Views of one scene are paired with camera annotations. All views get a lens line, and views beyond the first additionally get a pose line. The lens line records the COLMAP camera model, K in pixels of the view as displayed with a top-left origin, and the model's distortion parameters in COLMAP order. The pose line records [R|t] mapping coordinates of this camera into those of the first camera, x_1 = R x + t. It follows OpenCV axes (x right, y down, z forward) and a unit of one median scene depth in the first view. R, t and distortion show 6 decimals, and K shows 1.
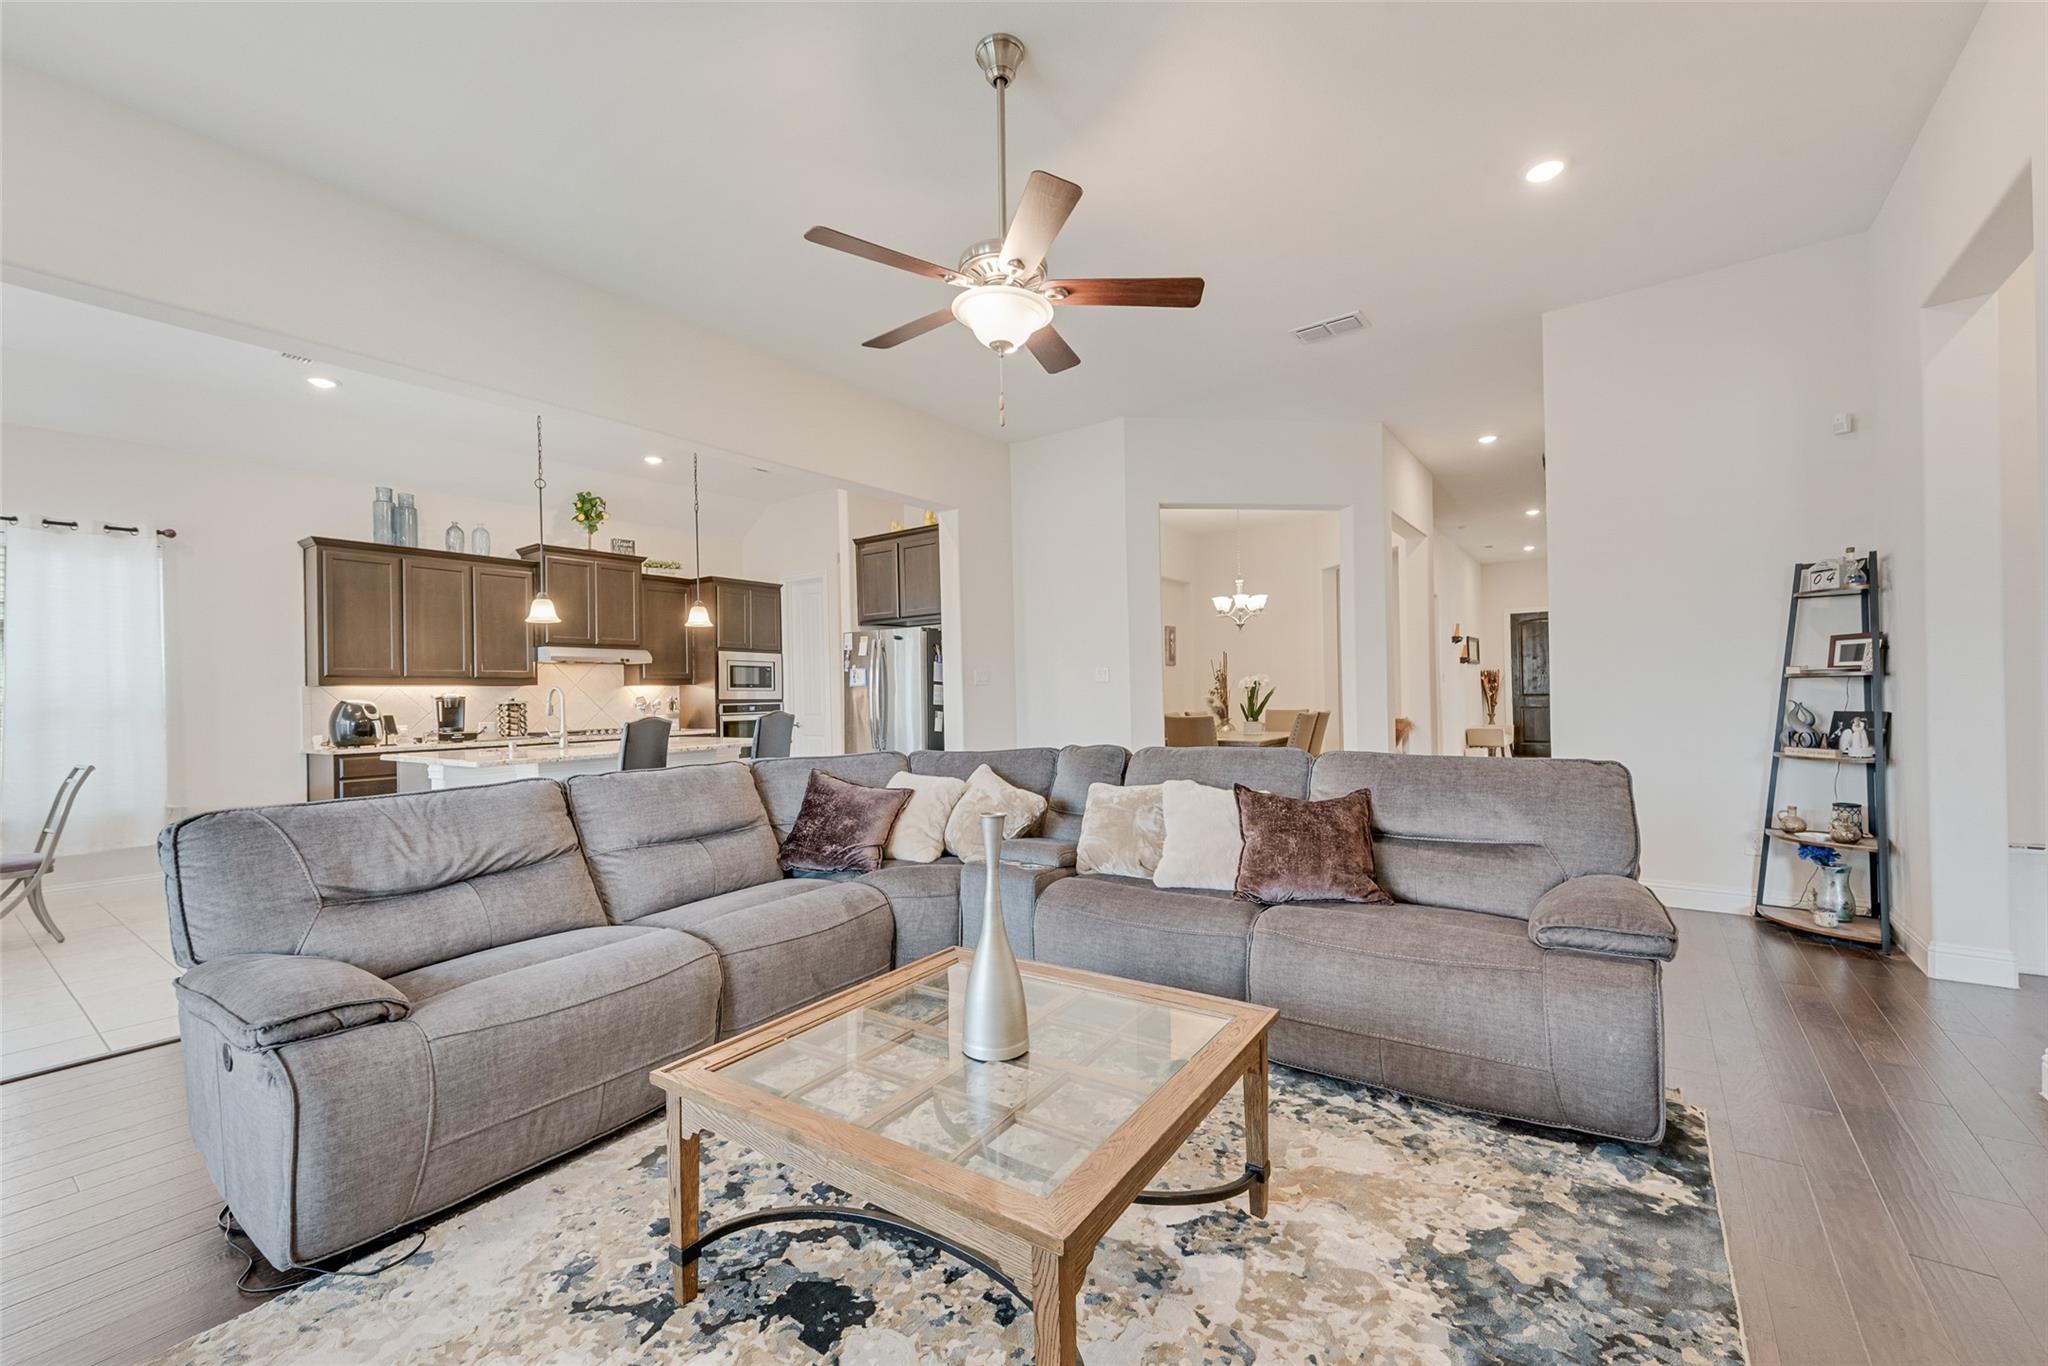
lens RADIAL K [[832.1, 0, 1020.5], [0, 832.1, 694.5], [0, 0, 1]] dist [0.021479, -0.007267]
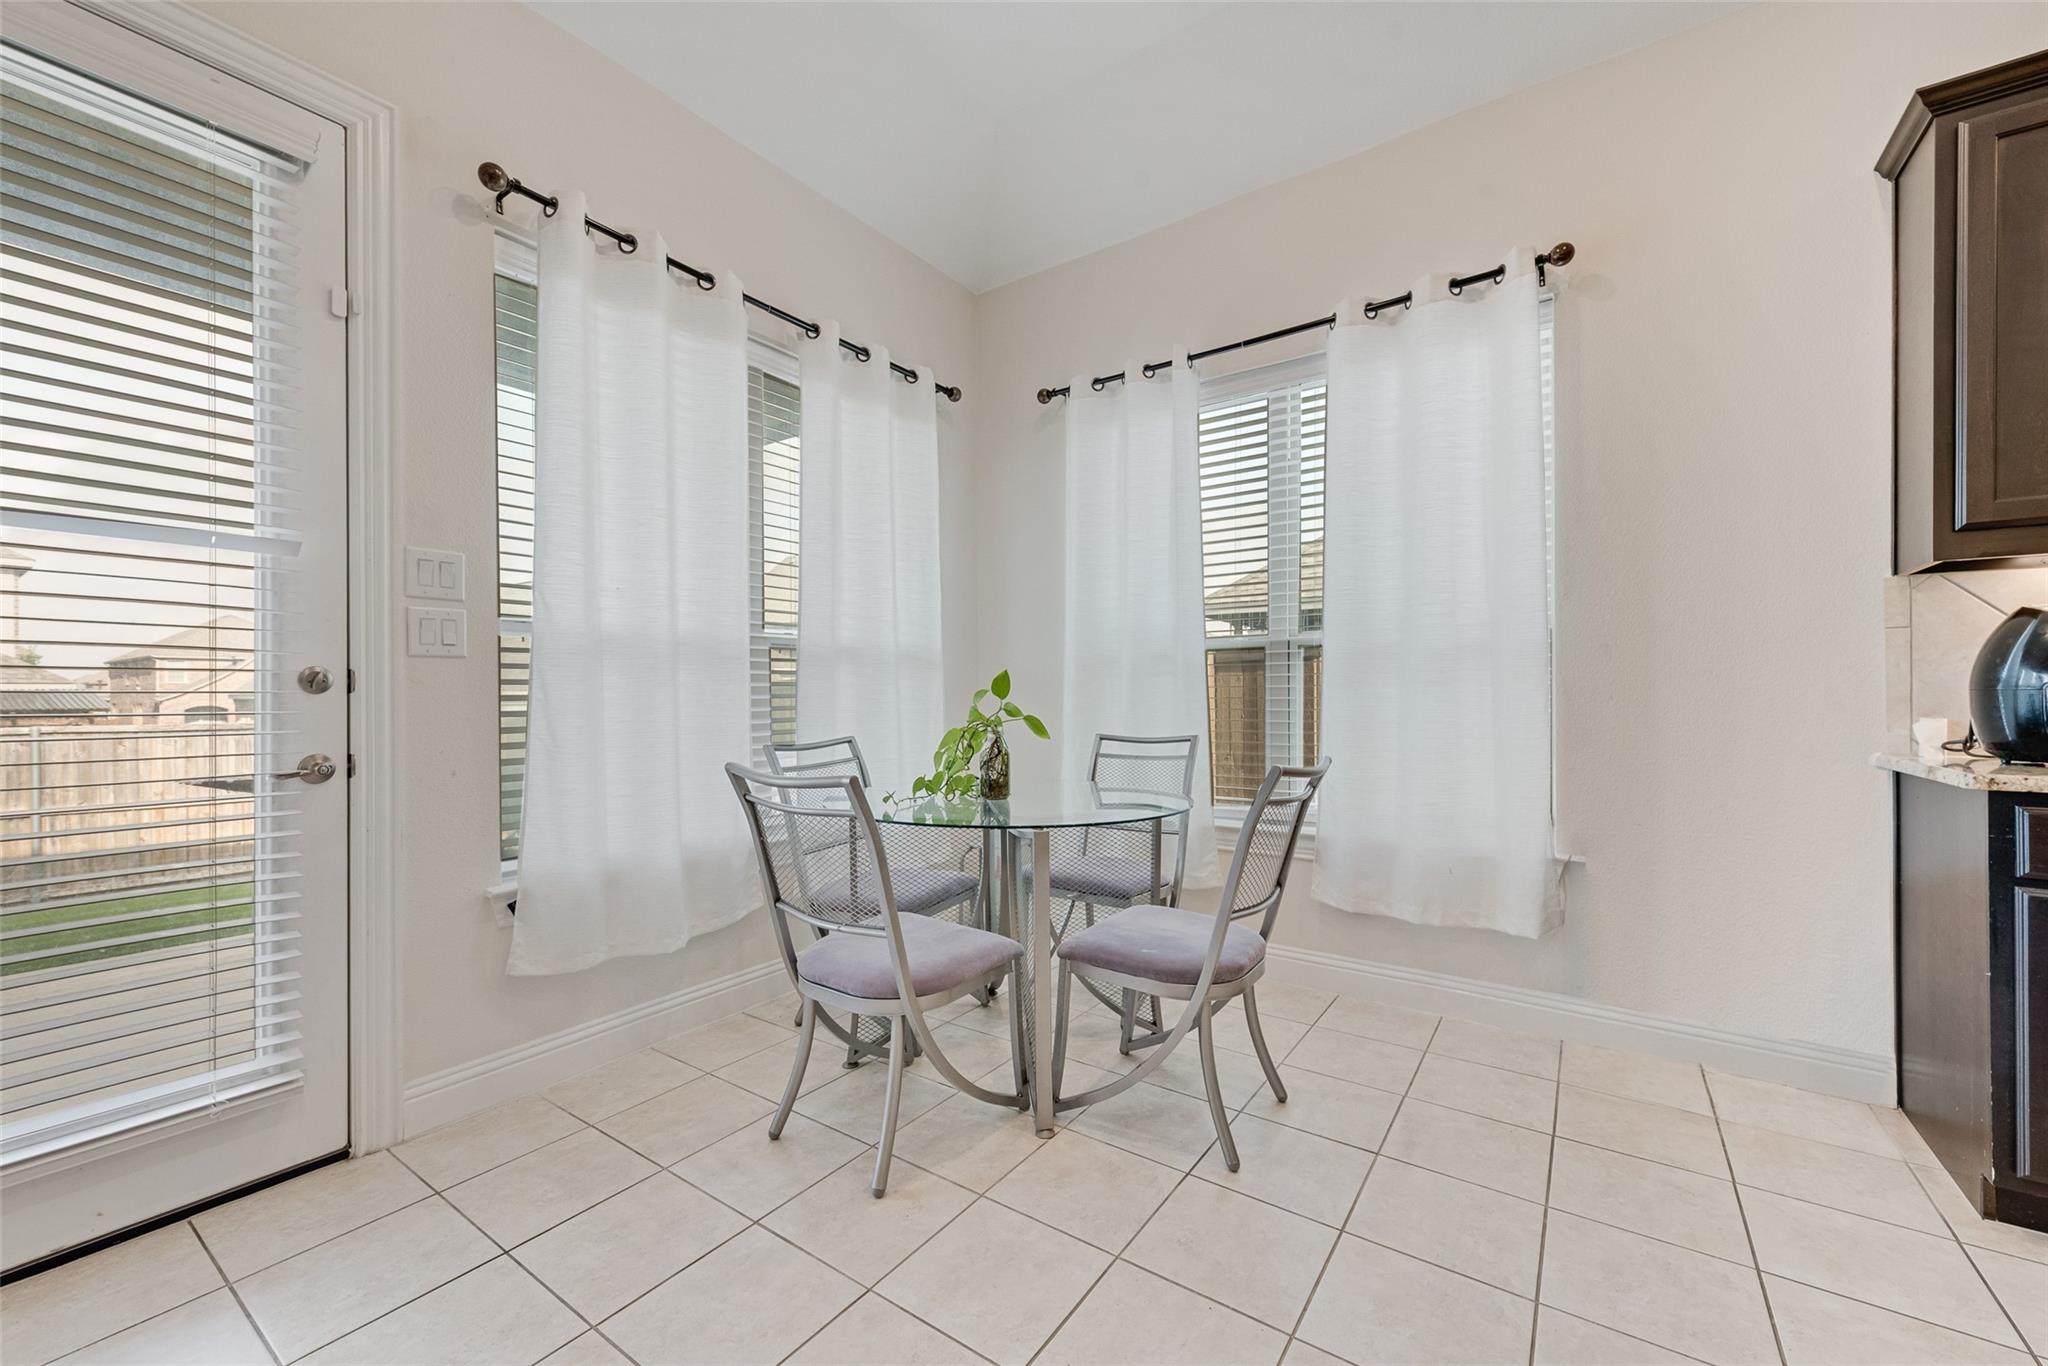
lens RADIAL K [[807.8, 0, 1016.3], [0, 807.8, 695.7], [0, 0, 1]] dist [0.001038, -0.000163]
pose [[0.017680, 0.020371, -0.999636, -0.496568], [0.006672, 0.999768, 0.020492, 0.029227], [0.999821, -0.007032, 0.017540, 0.602410]]
